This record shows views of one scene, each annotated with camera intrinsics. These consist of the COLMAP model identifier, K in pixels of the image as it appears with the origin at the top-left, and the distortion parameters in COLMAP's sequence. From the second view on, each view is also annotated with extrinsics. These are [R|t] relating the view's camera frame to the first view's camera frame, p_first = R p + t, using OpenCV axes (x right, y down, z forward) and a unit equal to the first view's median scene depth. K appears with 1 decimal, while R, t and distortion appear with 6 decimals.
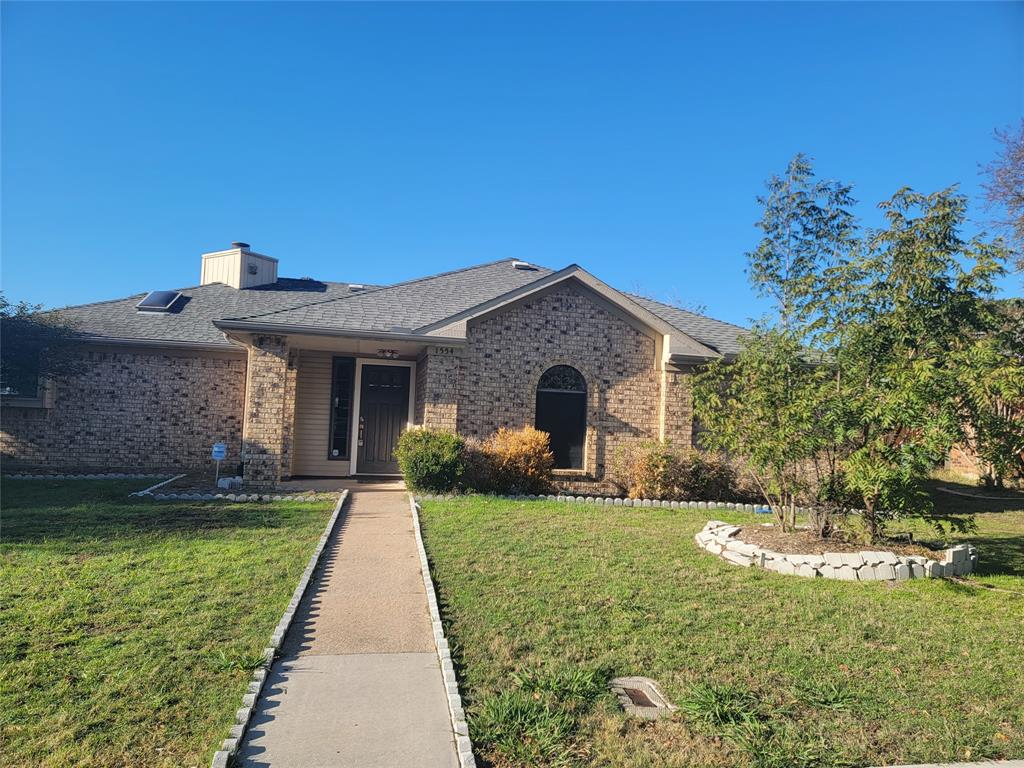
lens RADIAL K [[713.4, 0, 512.0], [0, 713.4, 384.0], [0, 0, 1]] dist [0.105833, -0.108188]
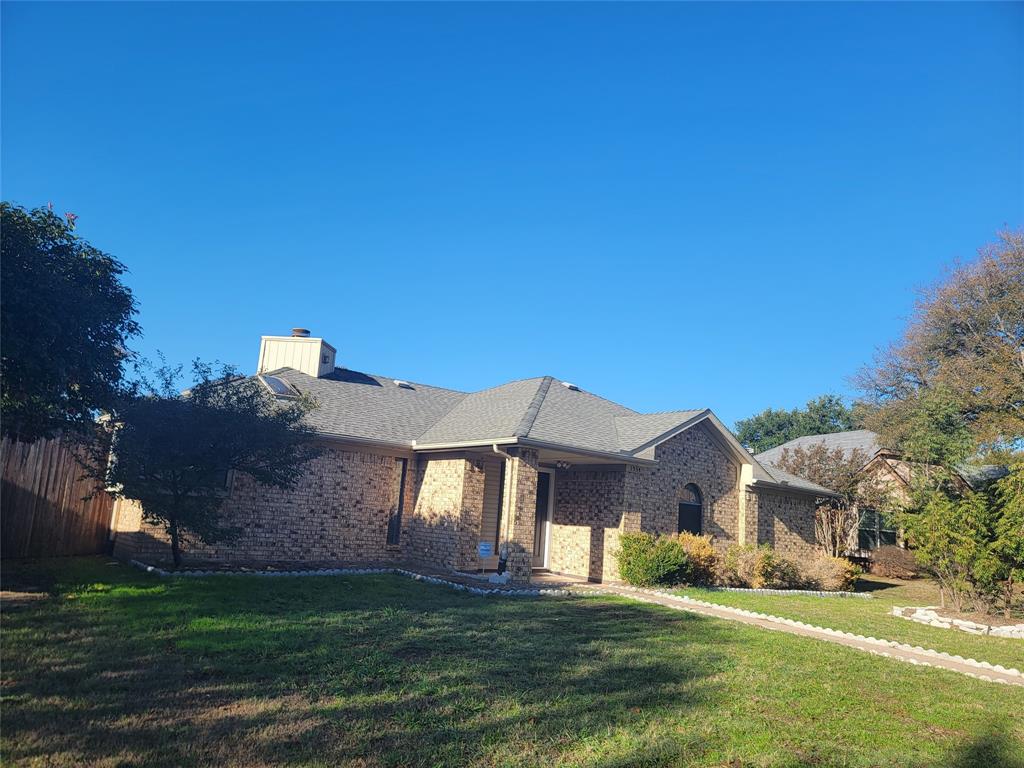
lens RADIAL K [[713.4, 0, 512.0], [0, 713.4, 384.0], [0, 0, 1]] dist [0.105833, -0.108188]
pose [[0.885470, 0.109269, 0.451667, -0.820345], [-0.064221, 0.991409, -0.113944, -0.034808], [-0.460237, 0.071887, 0.884881, -0.024509]]
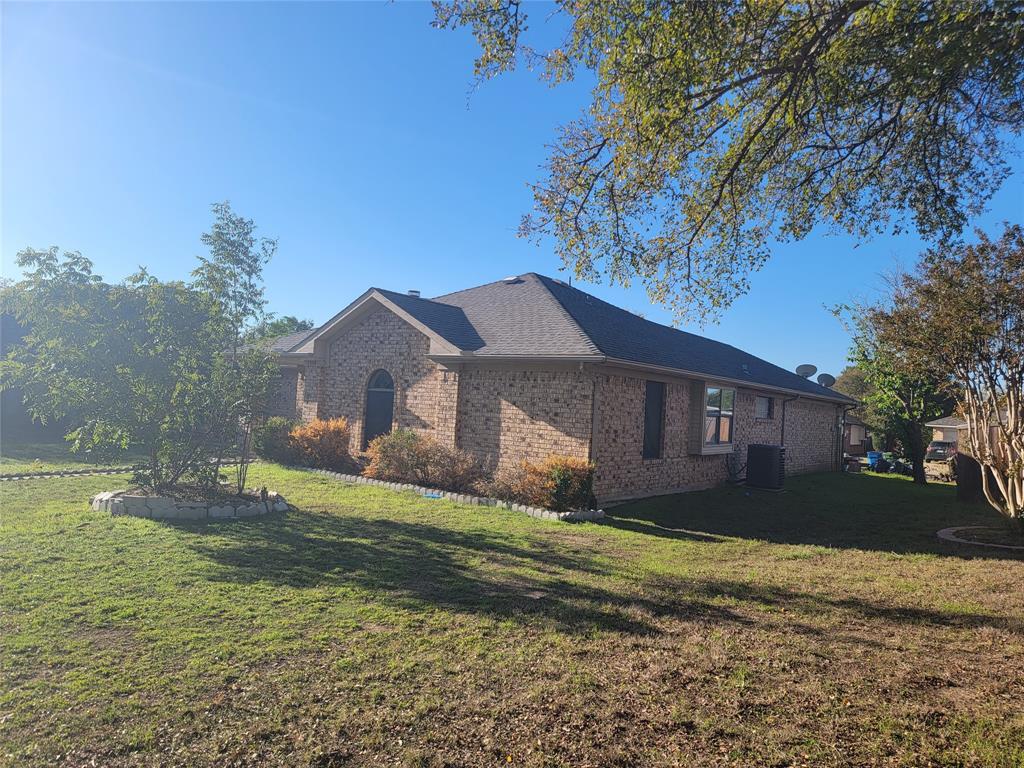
lens RADIAL K [[713.4, 0, 512.0], [0, 713.4, 384.0], [0, 0, 1]] dist [0.105833, -0.108188]
pose [[0.671310, -0.029873, -0.740574, 1.119447], [0.013279, 0.999512, -0.028280, 0.036799], [0.741058, 0.009150, 0.671379, 0.334116]]
